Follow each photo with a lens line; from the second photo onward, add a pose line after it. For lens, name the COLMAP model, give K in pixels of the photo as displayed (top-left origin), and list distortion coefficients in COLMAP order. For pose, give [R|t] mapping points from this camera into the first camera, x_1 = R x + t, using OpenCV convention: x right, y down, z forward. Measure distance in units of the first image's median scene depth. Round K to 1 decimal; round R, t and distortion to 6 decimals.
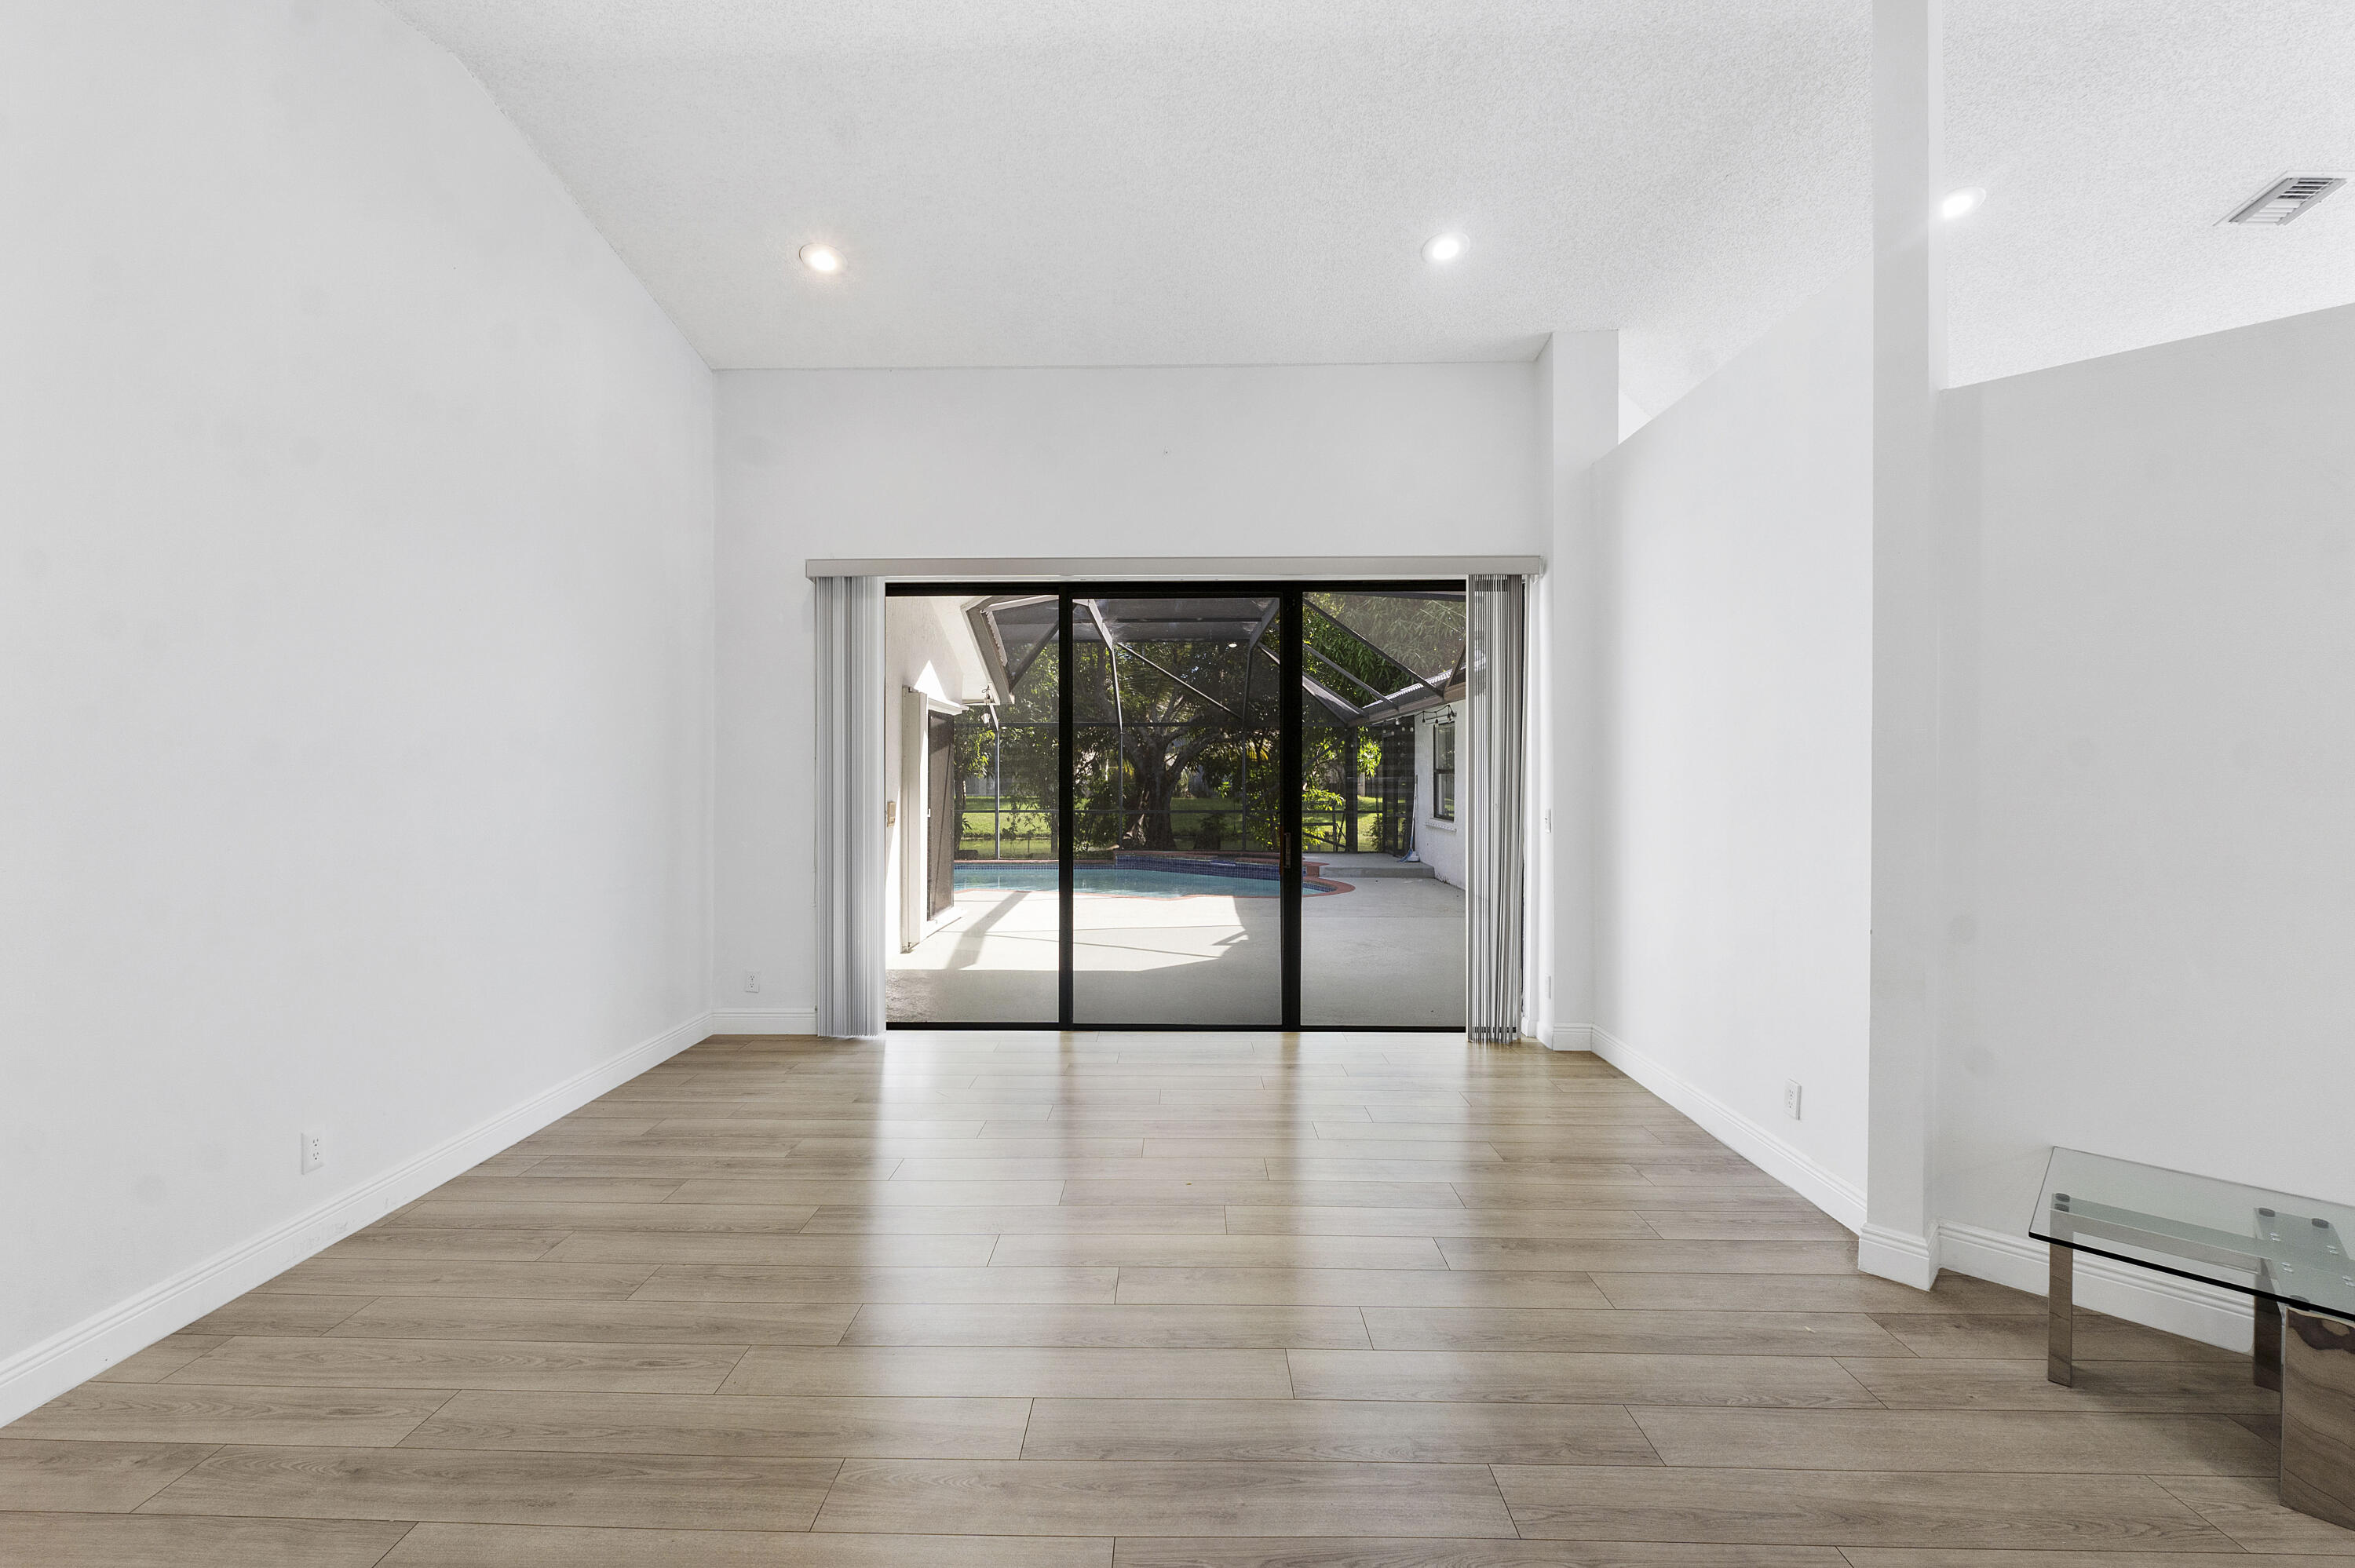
lens RADIAL K [[1000.1, 0, 1169.2], [0, 1000.1, 772.1], [0, 0, 1]] dist [-0.001163, -0.000053]
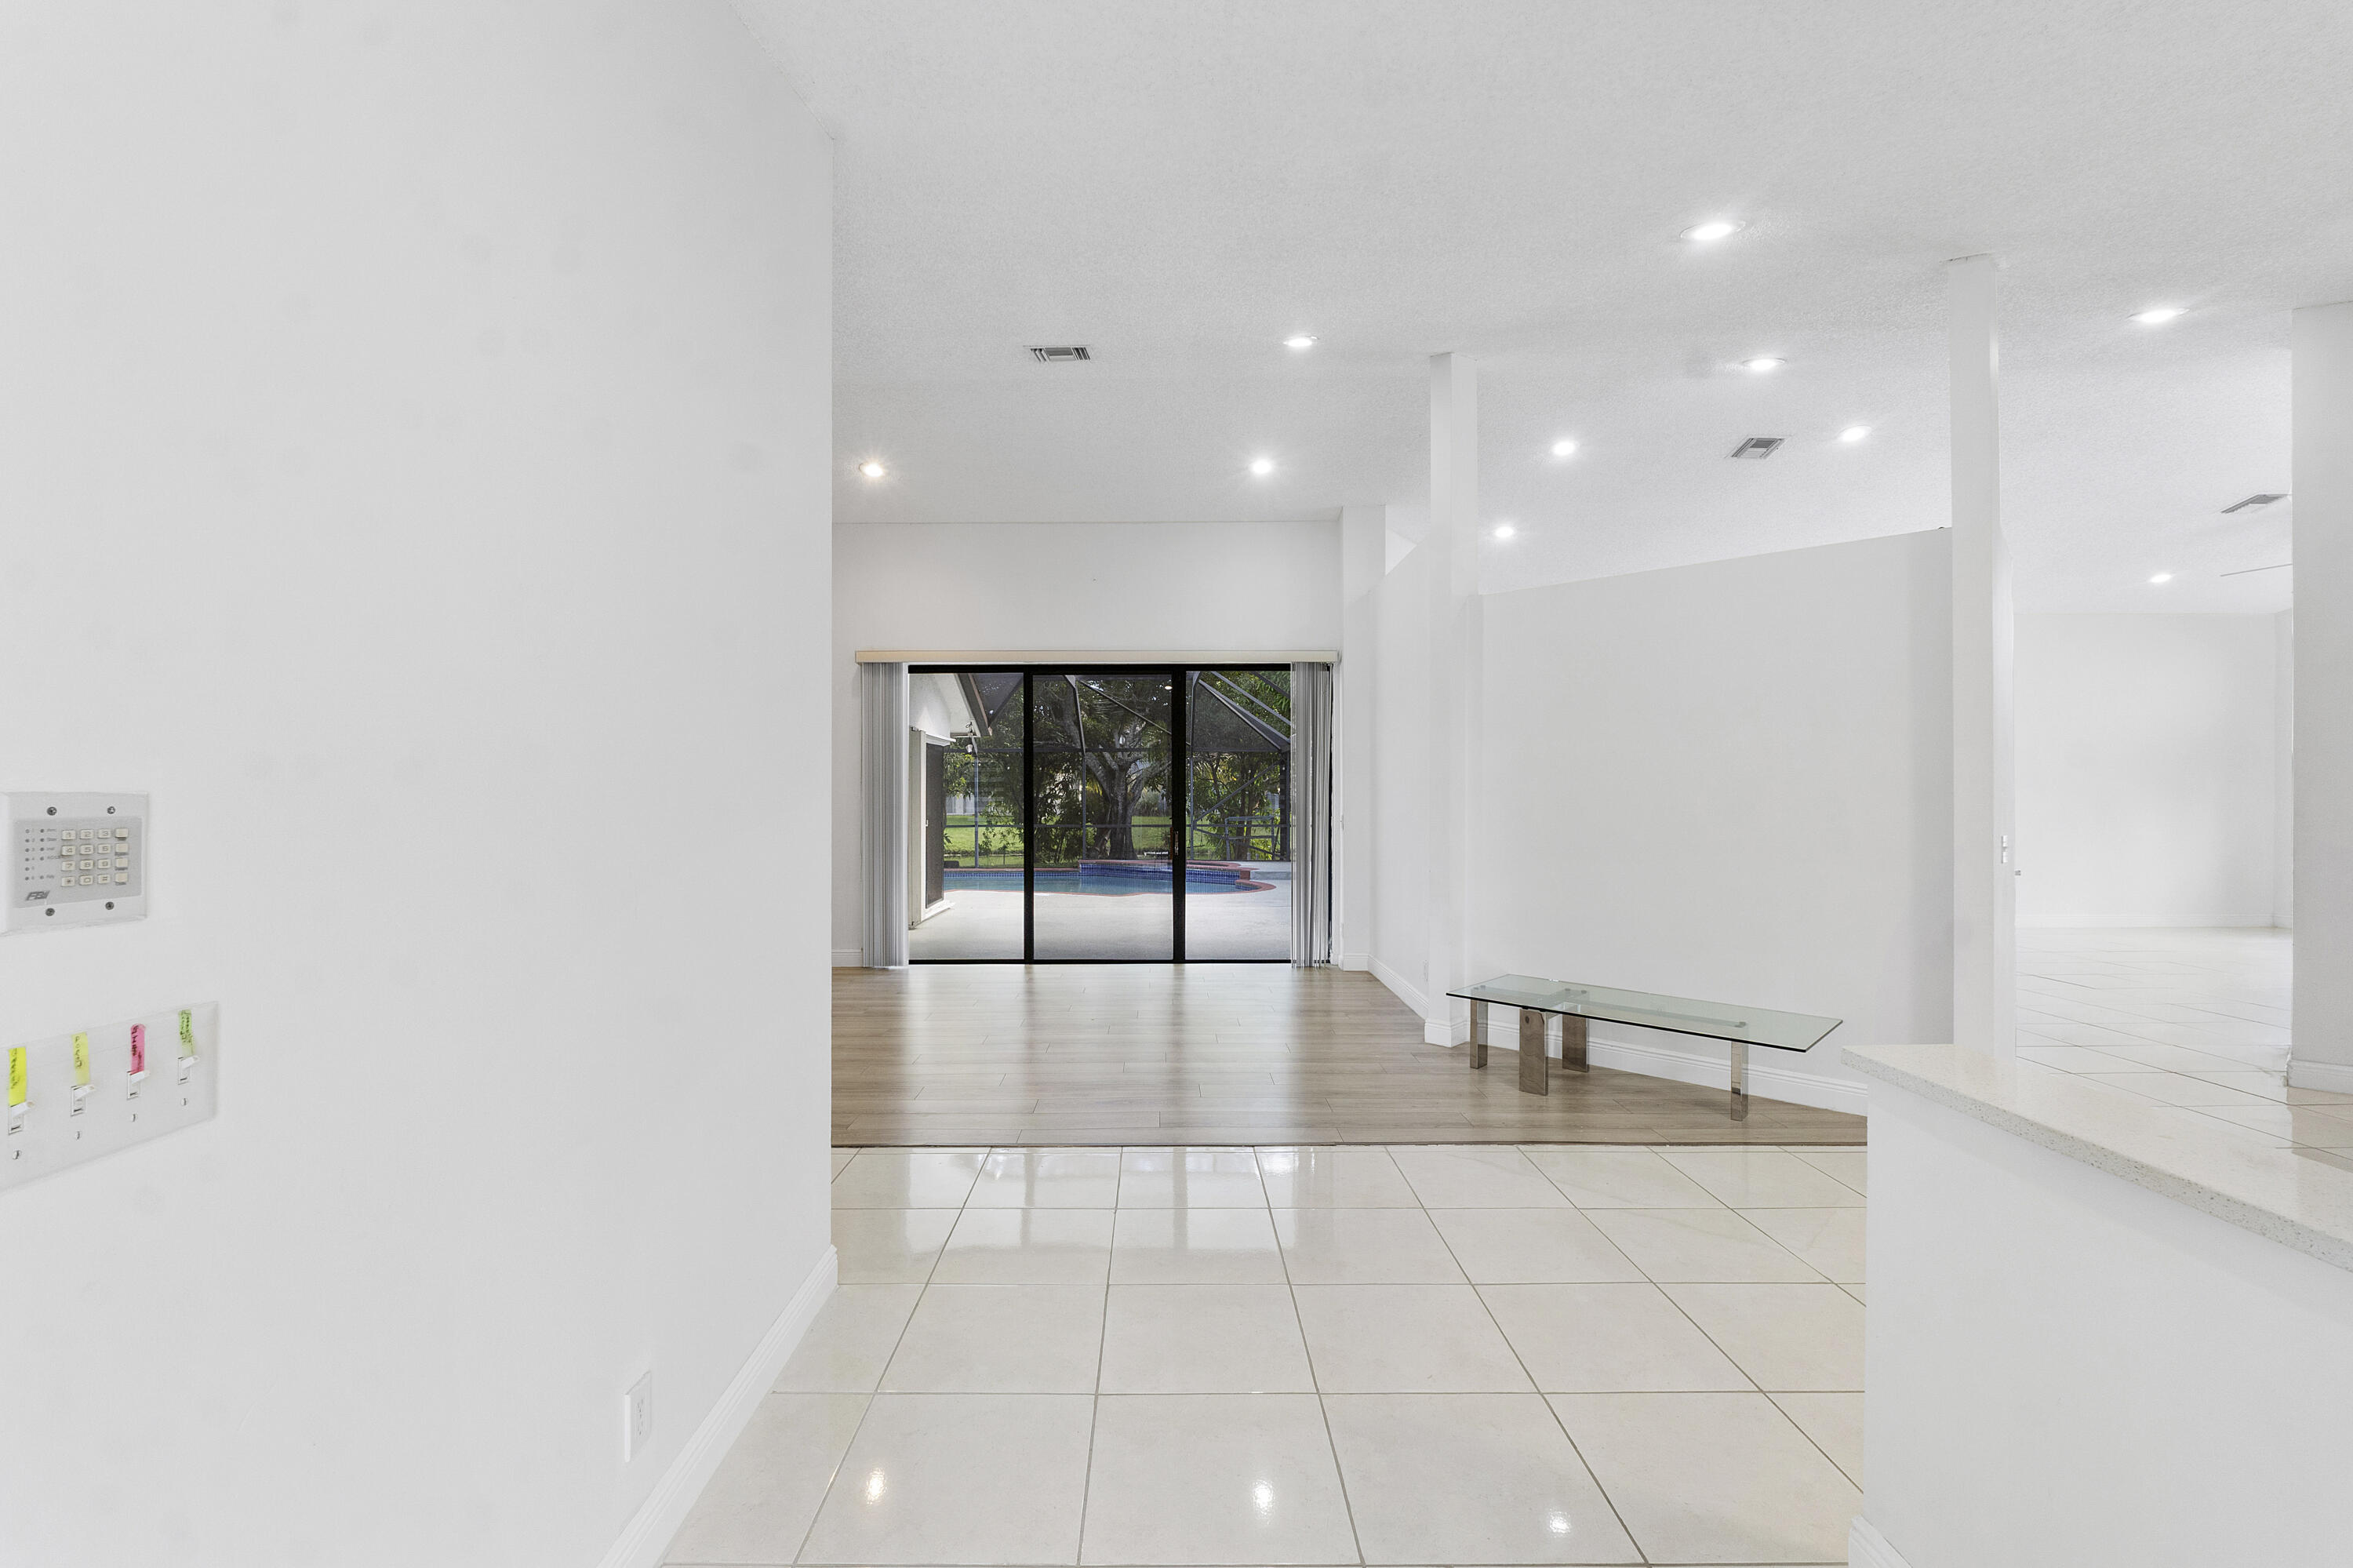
lens RADIAL K [[980.2, 0, 1164.6], [0, 980.2, 780.1], [0, 0, 1]] dist [-0.016293, 0.000142]
pose [[0.999737, -0.001480, 0.022885, 0.064088], [0.001757, 0.999925, -0.012097, 0.001655], [-0.022866, 0.012134, 0.999665, -0.450722]]
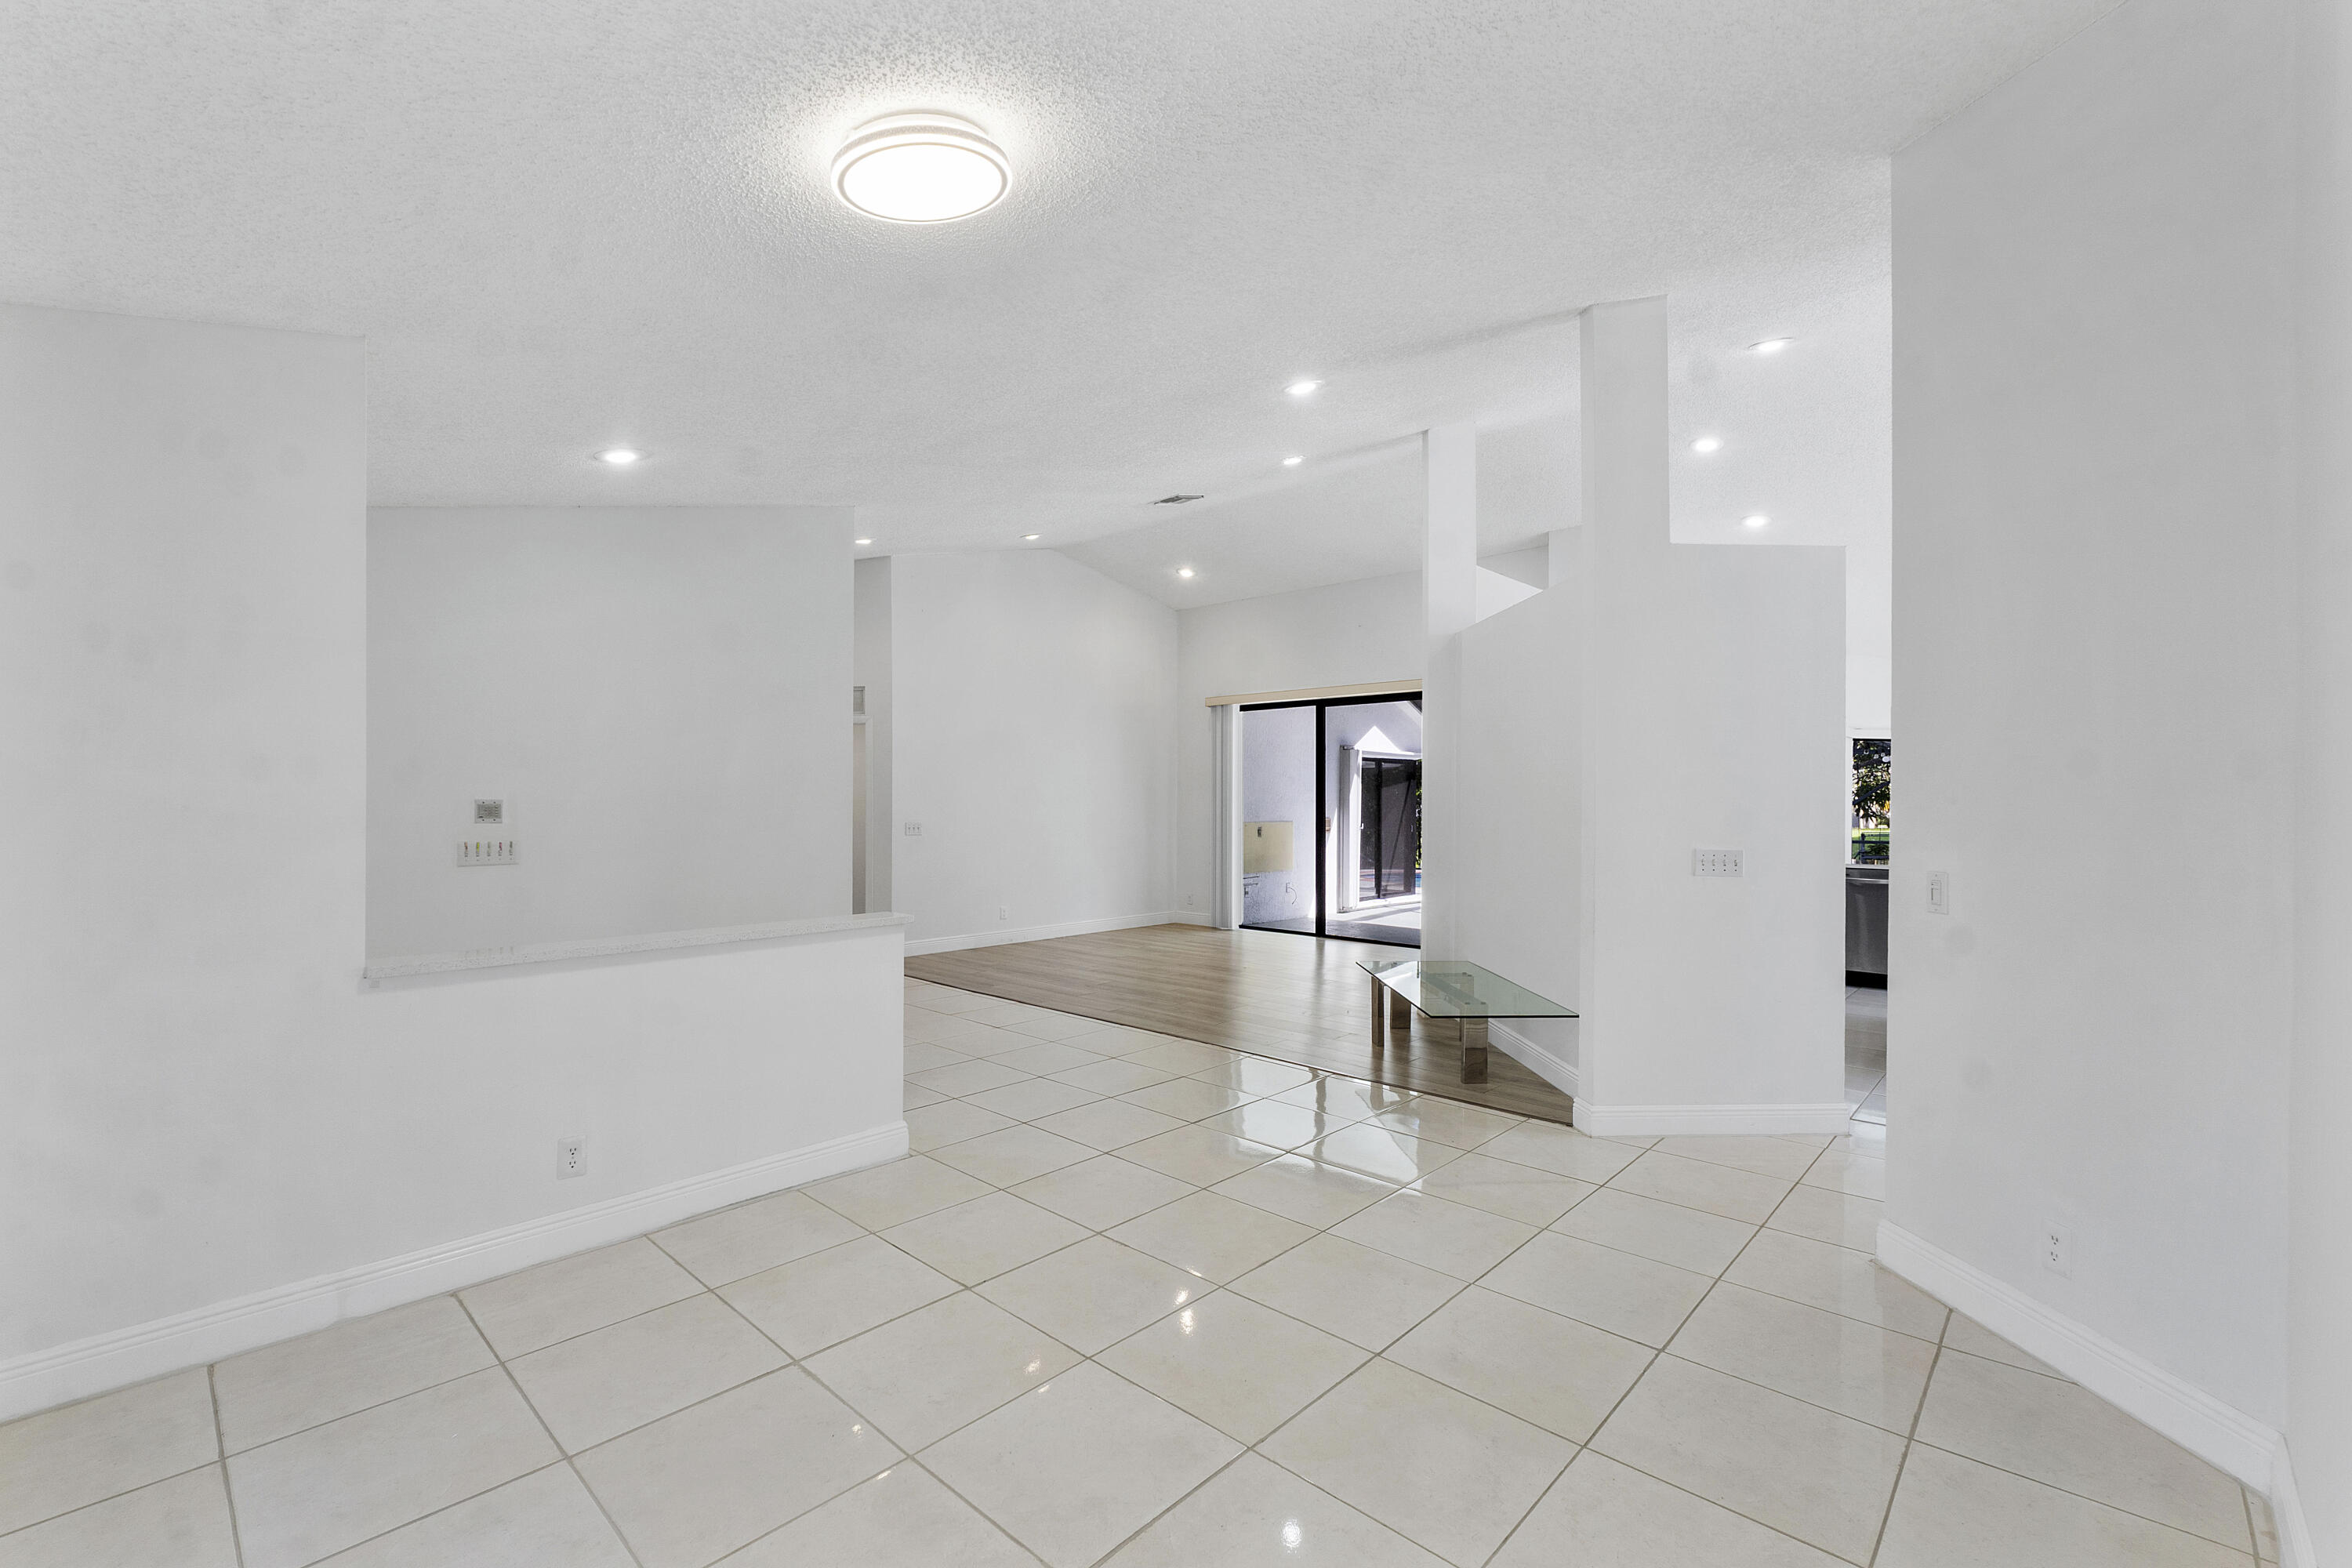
lens RADIAL K [[999.0, 0, 1167.7], [0, 999.0, 772.1], [0, 0, 1]] dist [-0.001163, -0.000053]
pose [[0.734908, -0.010496, -0.678085, 0.909678], [-0.007149, 0.999705, -0.023223, -0.006407], [0.678129, 0.021915, 0.734616, -0.538415]]
